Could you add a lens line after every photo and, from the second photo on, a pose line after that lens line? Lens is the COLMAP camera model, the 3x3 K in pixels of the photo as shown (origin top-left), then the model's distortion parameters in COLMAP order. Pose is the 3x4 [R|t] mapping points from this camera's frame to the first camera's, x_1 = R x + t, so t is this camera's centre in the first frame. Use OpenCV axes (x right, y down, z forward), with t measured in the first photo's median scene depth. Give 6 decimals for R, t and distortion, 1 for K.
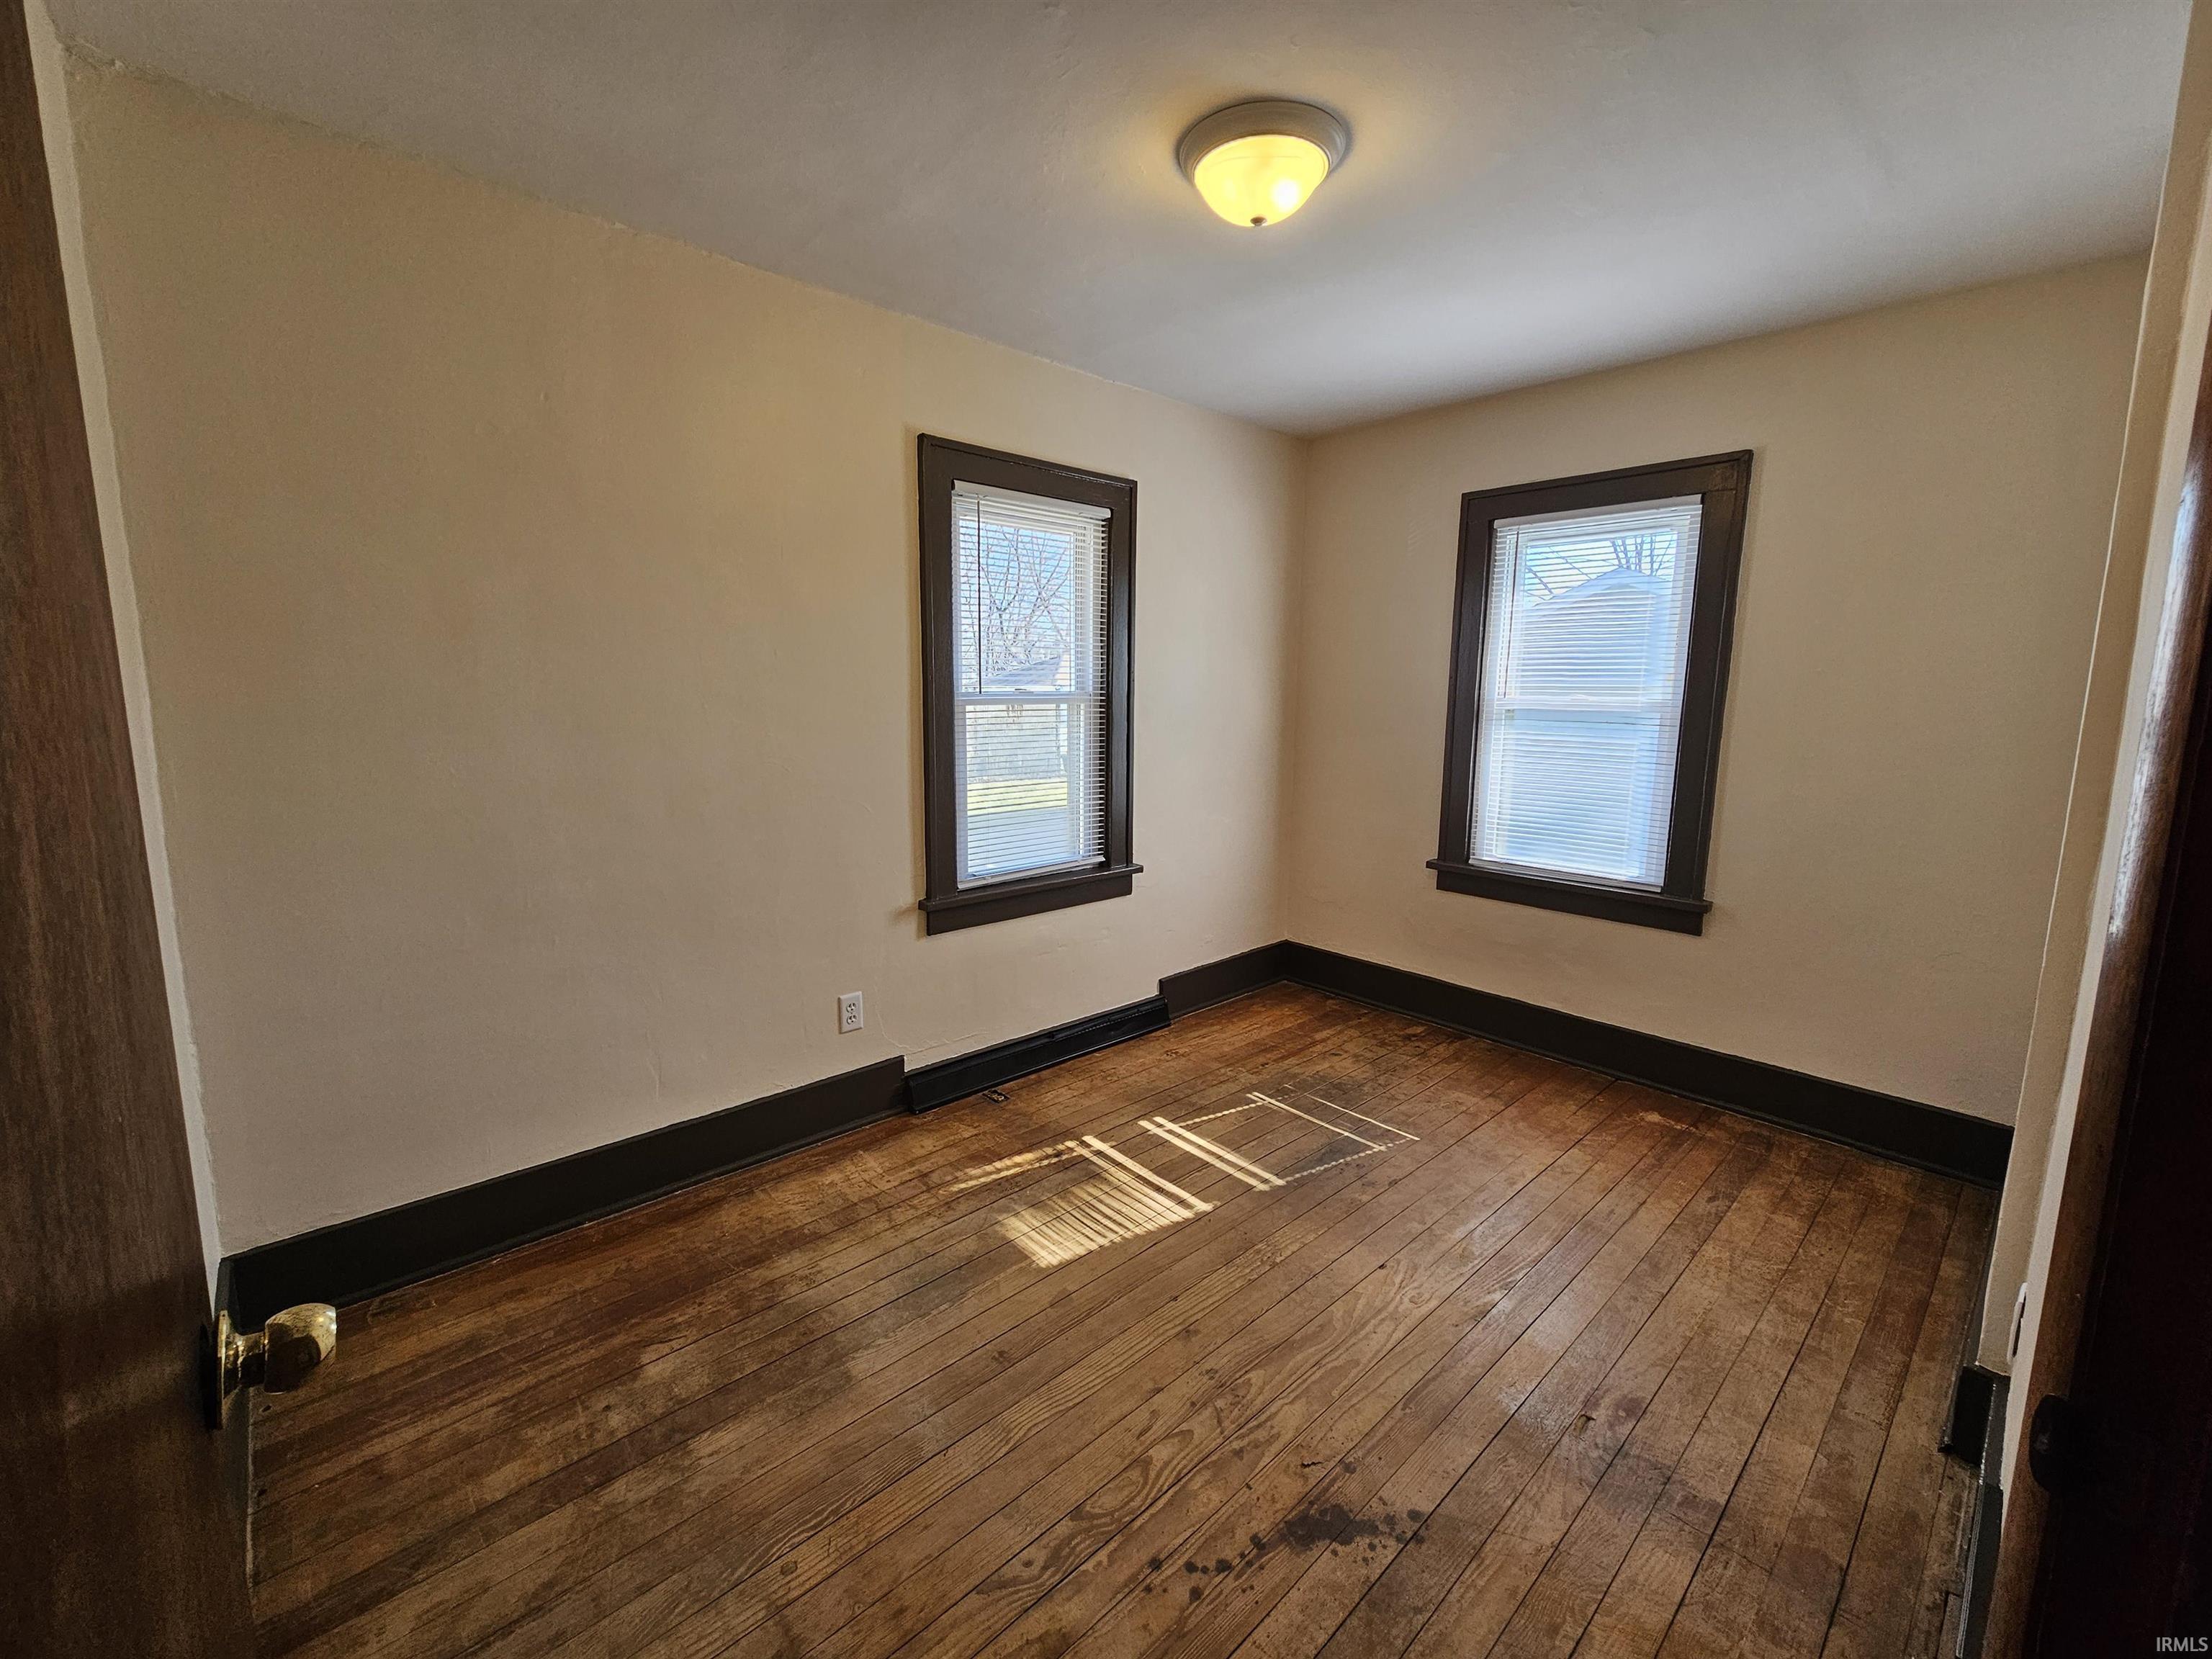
lens RADIAL K [[904.0, 0, 1103.9], [0, 904.0, 811.2], [0, 0, 1]] dist [0.001247, -0.000397]
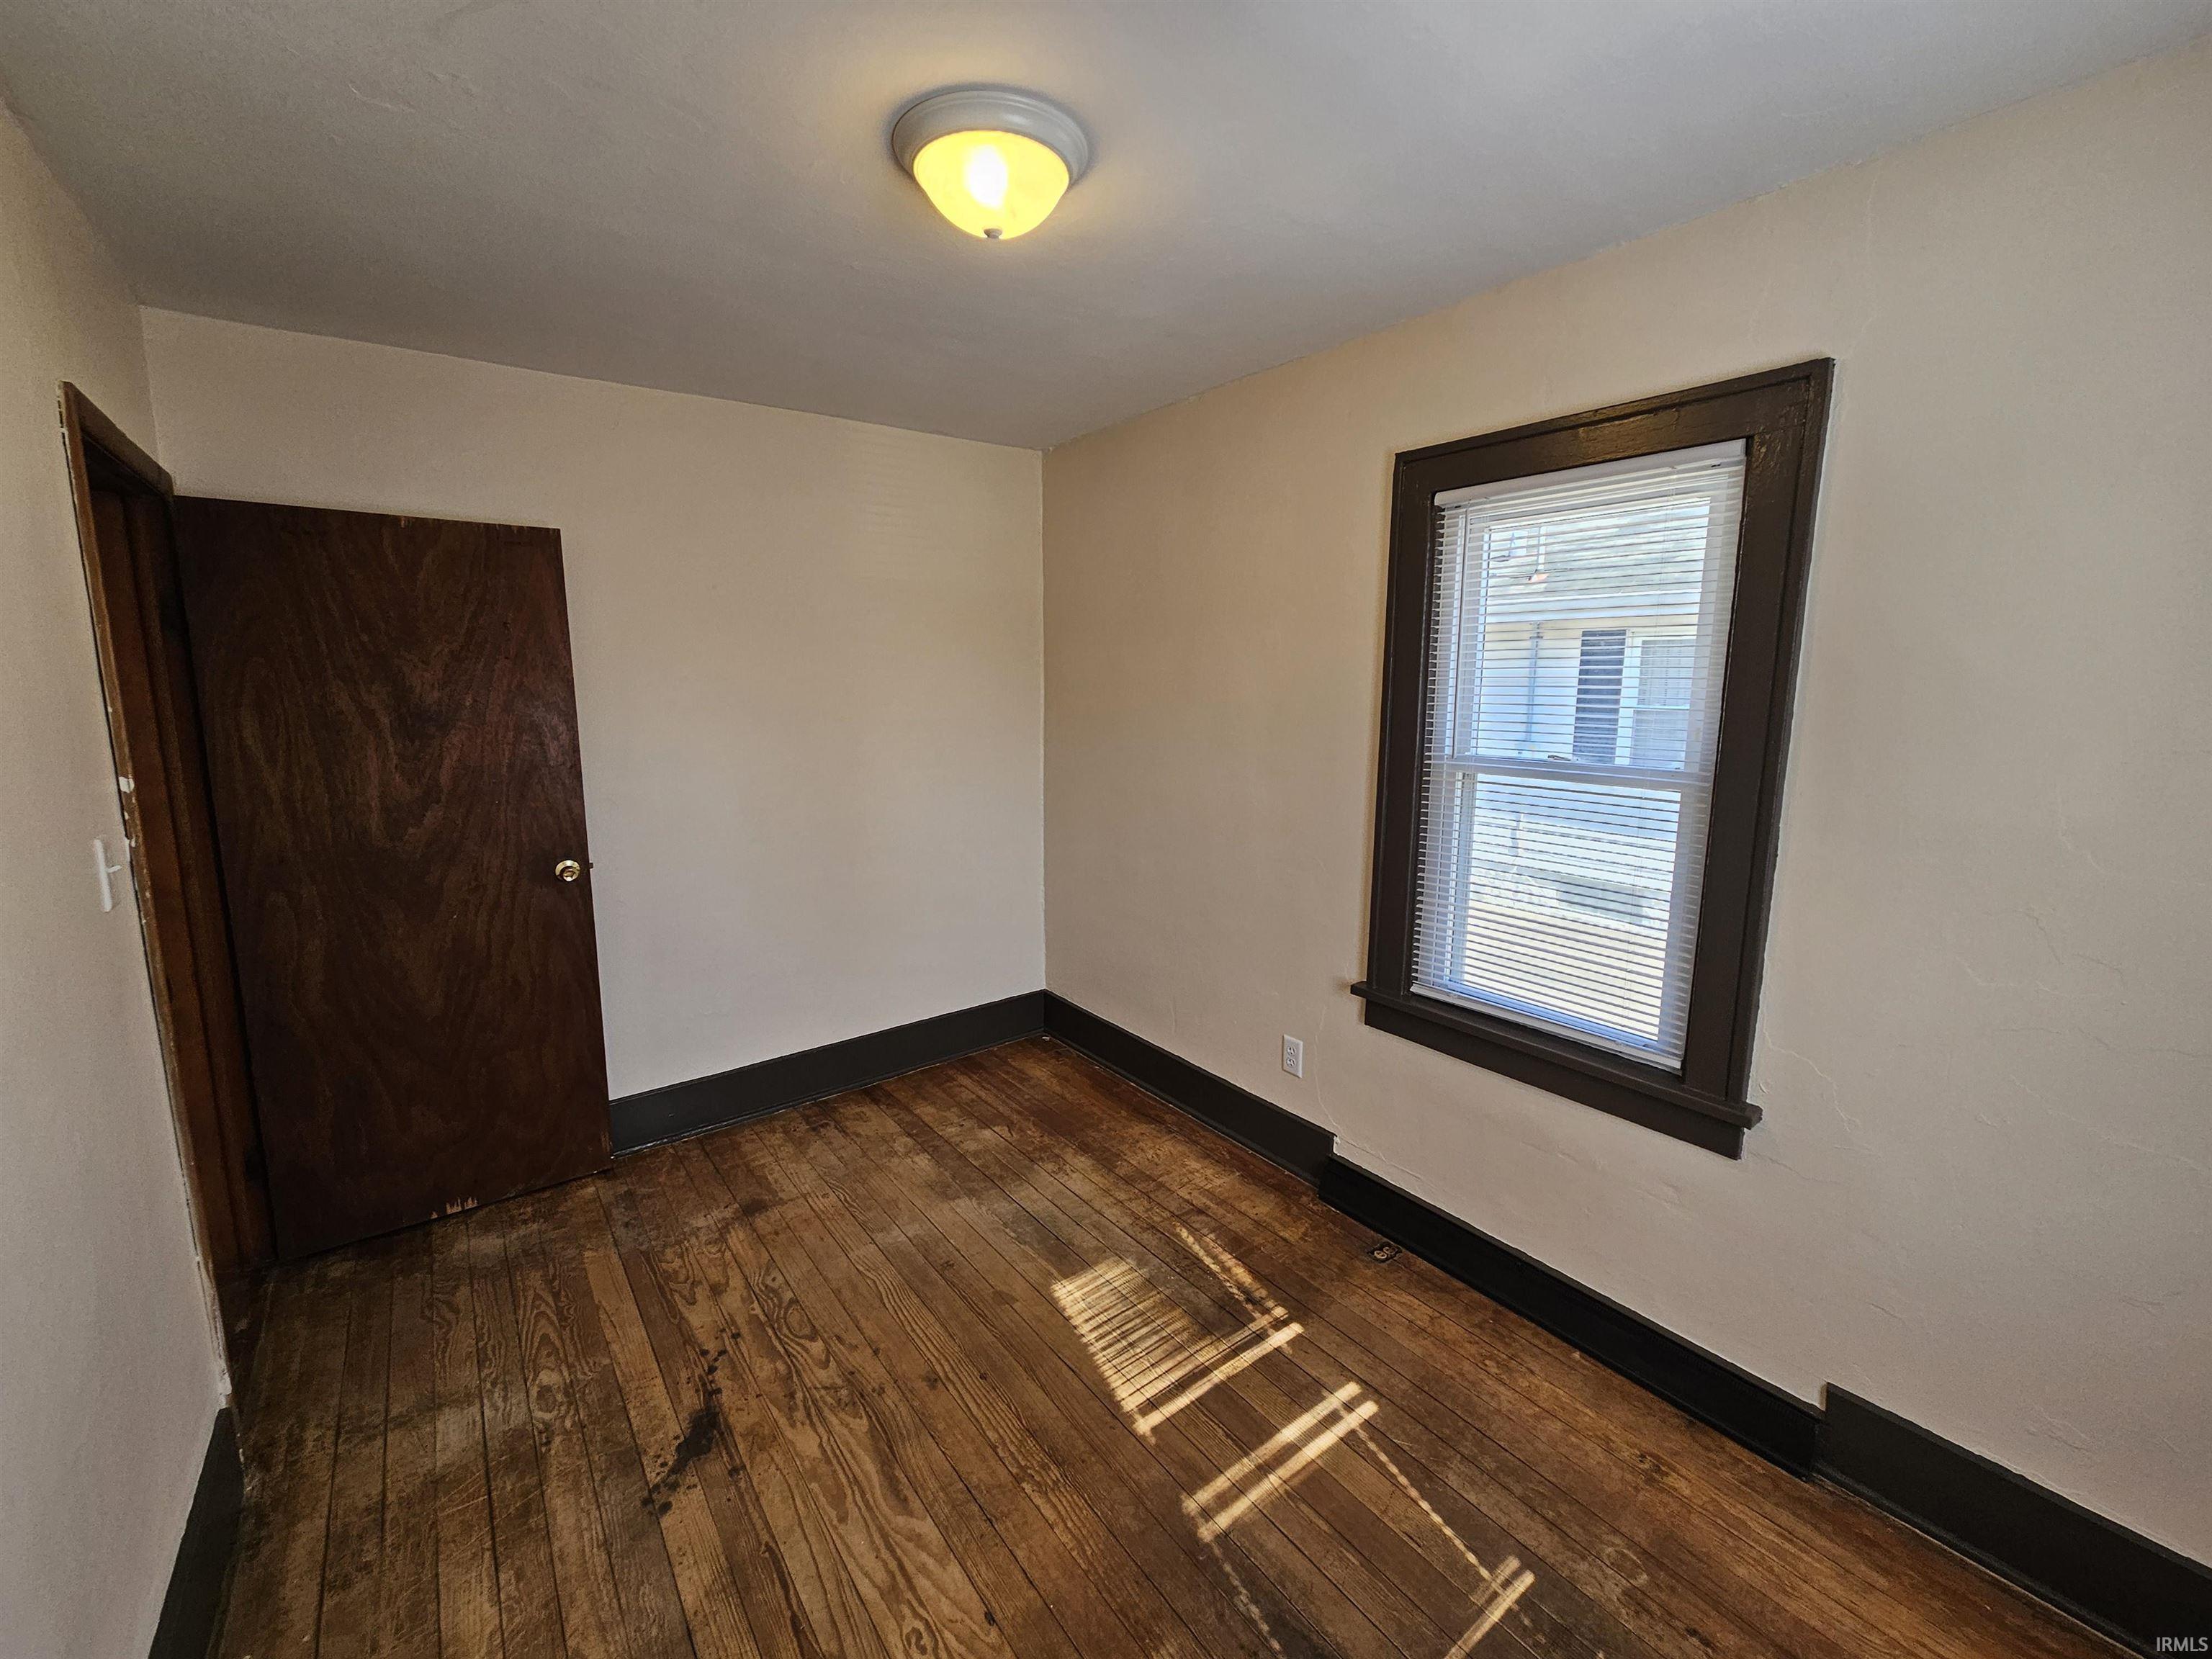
lens RADIAL K [[904.0, 0, 1103.9], [0, 904.0, 811.2], [0, 0, 1]] dist [0.001247, -0.000397]
pose [[-0.093589, 0.136946, -0.986147, 0.985046], [-0.141253, 0.978649, 0.149310, -0.236538], [0.985540, 0.153270, -0.072246, 1.143384]]
